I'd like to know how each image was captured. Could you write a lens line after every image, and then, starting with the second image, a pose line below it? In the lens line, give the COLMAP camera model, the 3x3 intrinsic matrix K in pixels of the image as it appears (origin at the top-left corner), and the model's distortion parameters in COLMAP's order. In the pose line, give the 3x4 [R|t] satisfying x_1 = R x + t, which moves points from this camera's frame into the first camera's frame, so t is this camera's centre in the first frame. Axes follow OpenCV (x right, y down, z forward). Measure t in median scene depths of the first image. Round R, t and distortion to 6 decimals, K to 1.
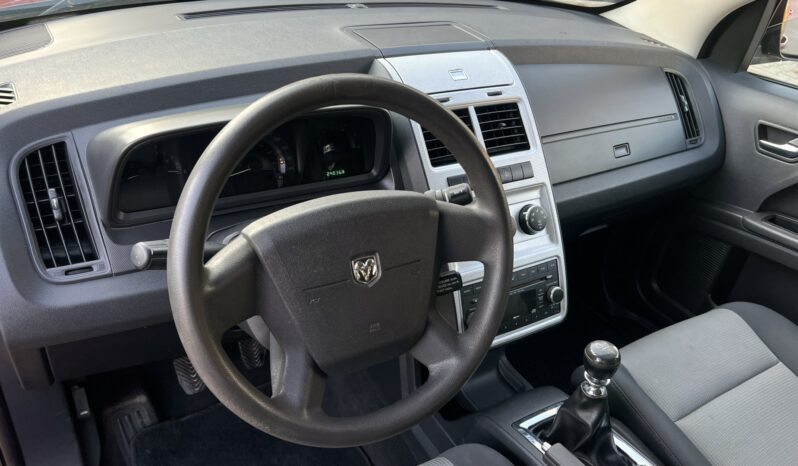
lens RADIAL K [[640.2, 0, 399.0], [0, 640.2, 233.0], [0, 0, 1]] dist [0.007853, -0.002822]
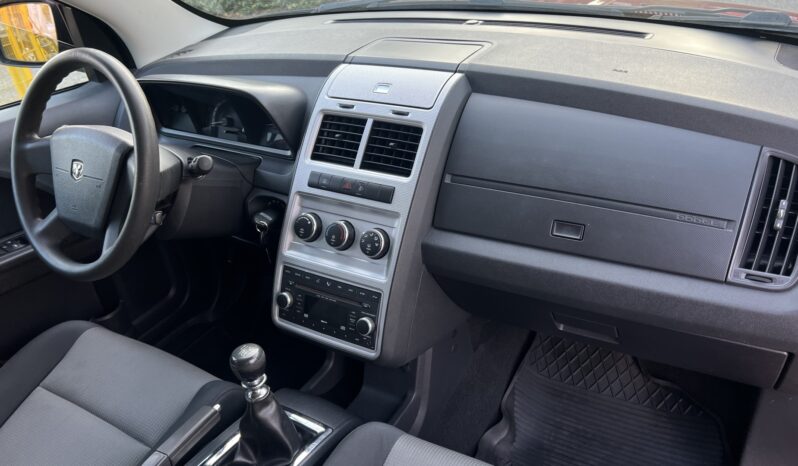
lens RADIAL K [[640.2, 0, 399.0], [0, 640.2, 233.0], [0, 0, 1]] dist [0.007853, -0.002822]
pose [[0.430205, 0.325113, -0.842155, 1.031060], [-0.346448, 0.920922, 0.178542, -0.220673], [0.833605, 0.214953, 0.508819, 0.531736]]
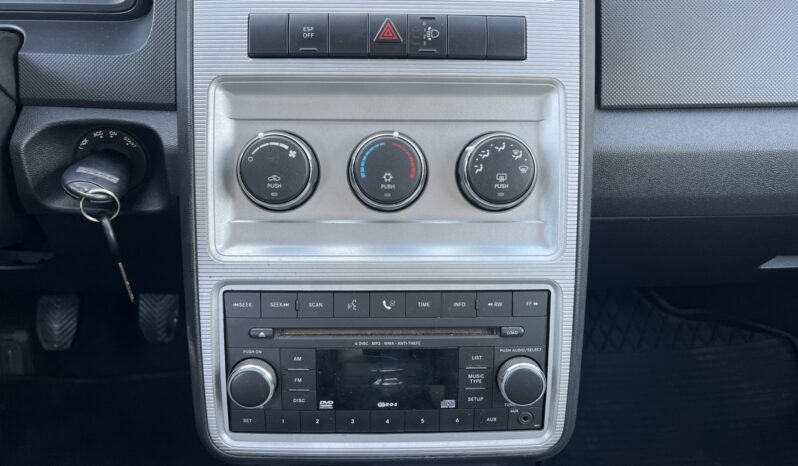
lens RADIAL K [[640.2, 0, 399.0], [0, 640.2, 233.0], [0, 0, 1]] dist [0.007853, -0.002822]
pose [[0.857614, 0.214811, -0.467284, 0.341589], [-0.202579, 0.976235, 0.076981, -0.002993], [0.472716, 0.028642, 0.880749, 0.638399]]
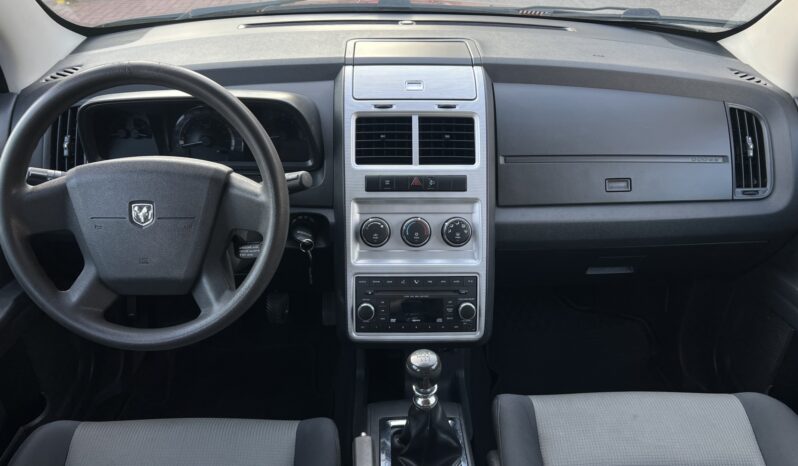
lens RADIAL K [[640.2, 0, 399.0], [0, 640.2, 233.0], [0, 0, 1]] dist [0.007853, -0.002822]
pose [[0.859080, 0.178741, -0.479618, 0.613232], [-0.197346, 0.980262, 0.011837, -0.013265], [0.472267, 0.084482, 0.877397, 0.068521]]
